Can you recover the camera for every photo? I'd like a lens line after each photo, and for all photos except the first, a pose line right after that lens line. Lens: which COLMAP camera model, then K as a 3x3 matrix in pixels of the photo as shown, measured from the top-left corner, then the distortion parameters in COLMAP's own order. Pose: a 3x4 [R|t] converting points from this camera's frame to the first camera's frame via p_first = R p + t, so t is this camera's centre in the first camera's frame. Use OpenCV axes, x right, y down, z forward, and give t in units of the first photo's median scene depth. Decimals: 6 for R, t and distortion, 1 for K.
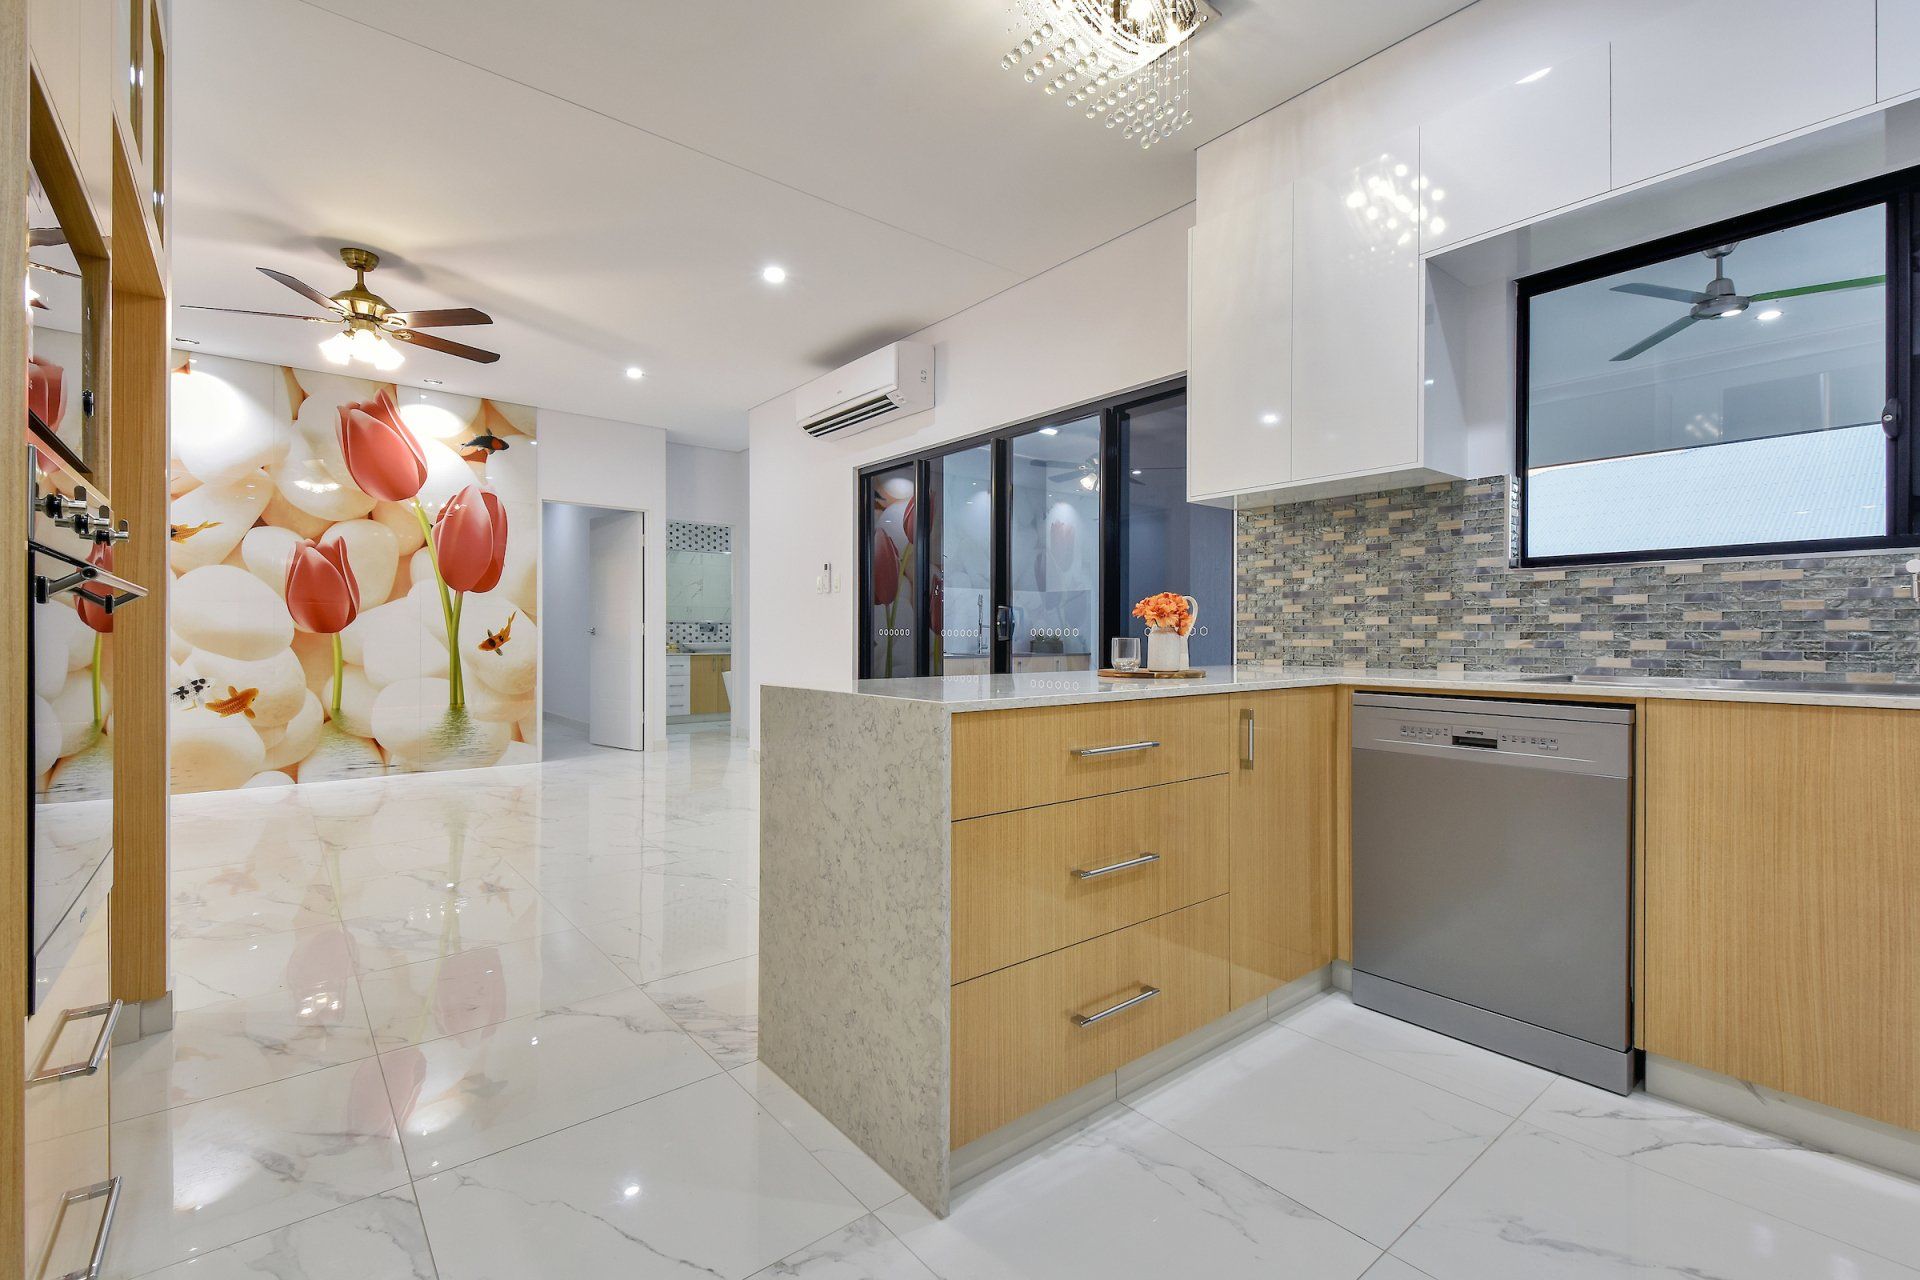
lens RADIAL K [[843.9, 0, 955.3], [0, 843.9, 632.5], [0, 0, 1]] dist [0.007655, -0.004095]
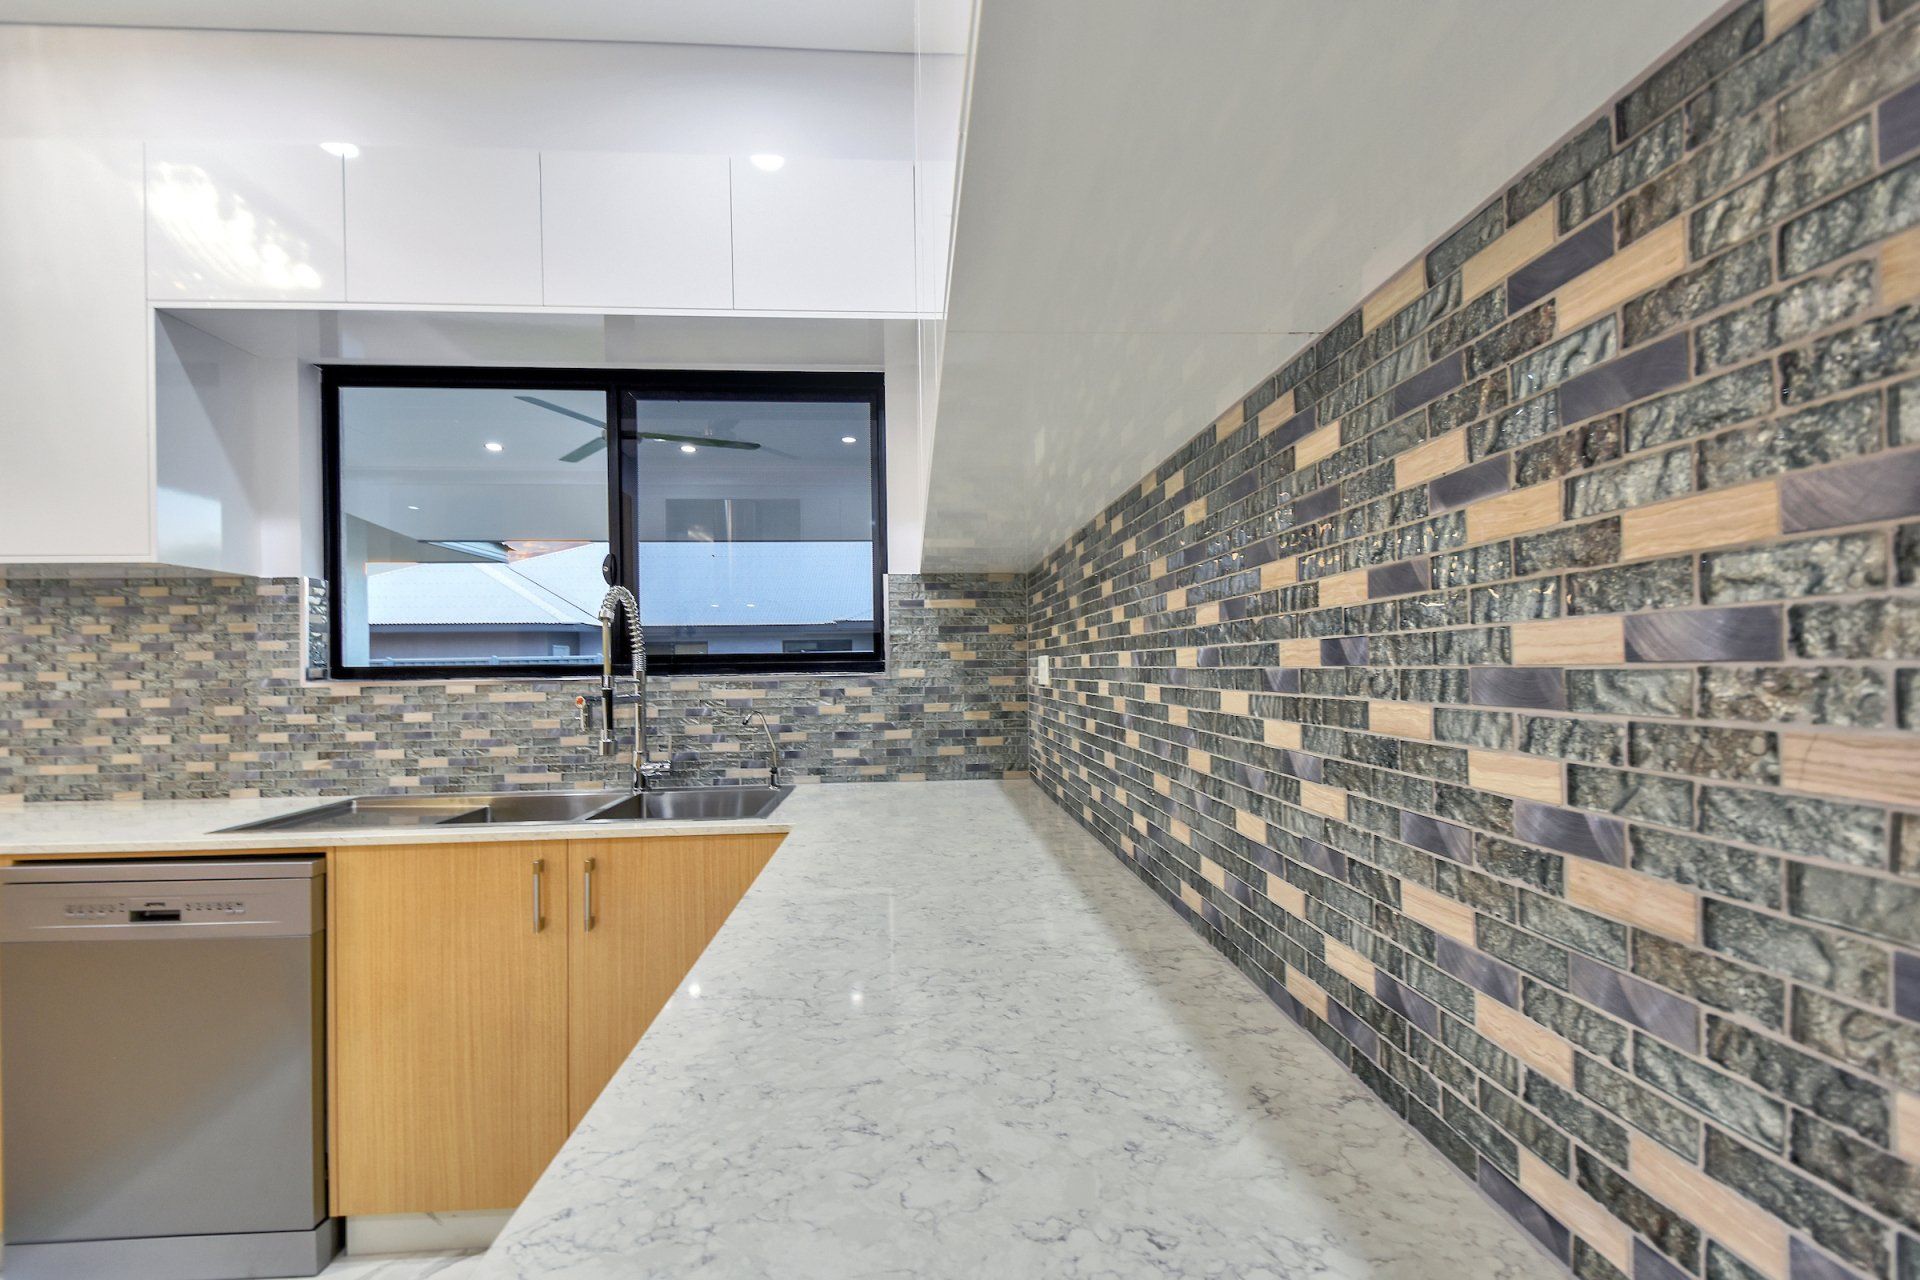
lens RADIAL K [[843.9, 0, 968.4], [0, 843.9, 659.3], [0, 0, 1]] dist [0.007655, -0.004095]
pose [[0.573588, 0.001455, 0.819143, 0.313092], [0.011979, 0.999877, -0.010163, -0.079594], [-0.819057, 0.015642, 0.573499, -0.091394]]
